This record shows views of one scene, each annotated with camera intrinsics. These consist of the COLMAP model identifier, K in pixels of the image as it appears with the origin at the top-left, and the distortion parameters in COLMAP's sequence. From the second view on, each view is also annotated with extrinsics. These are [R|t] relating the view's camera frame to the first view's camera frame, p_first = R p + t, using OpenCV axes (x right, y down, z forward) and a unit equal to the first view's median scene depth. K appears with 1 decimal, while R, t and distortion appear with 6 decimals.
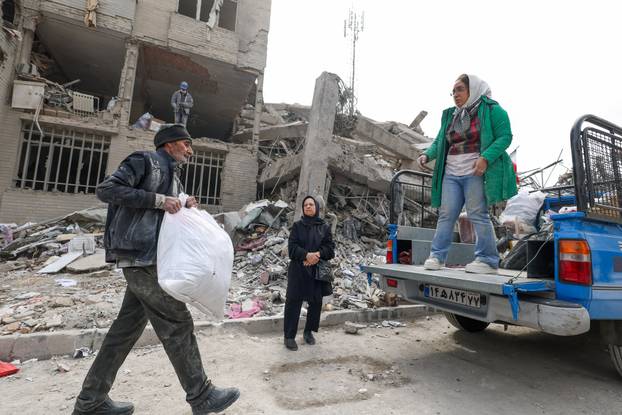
lens RADIAL K [[288.5, 0, 310.0], [0, 288.5, 205.6], [0, 0, 1]] dist [0.002166, 0.000817]
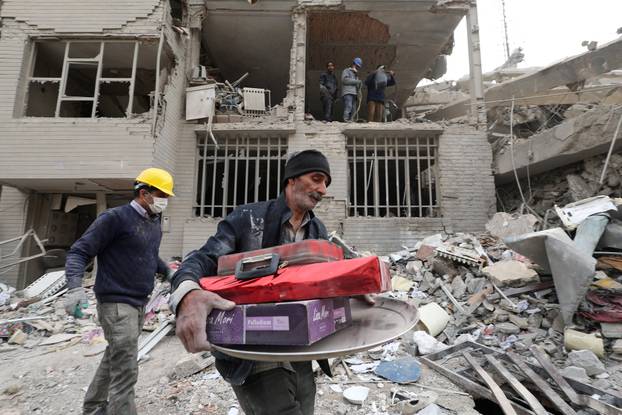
lens RADIAL K [[288.5, 0, 312.0], [0, 288.5, 205.9], [0, 0, 1]] dist [0.002166, 0.000817]
pose [[0.907862, -0.102662, -0.406507, -0.359095], [0.086993, 0.994583, -0.056895, -0.016775], [0.410146, 0.016289, 0.911875, 0.364585]]
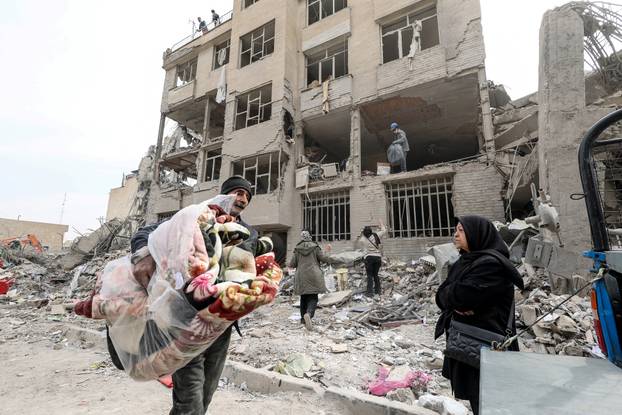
lens RADIAL K [[288.5, 0, 311.1], [0, 288.5, 204.0], [0, 0, 1]] dist [0.002166, 0.000817]
pose [[0.572556, -0.210351, -0.792422, 0.158405], [0.111420, 0.977523, -0.178982, 0.013510], [0.812259, 0.014186, 0.583124, 0.181007]]
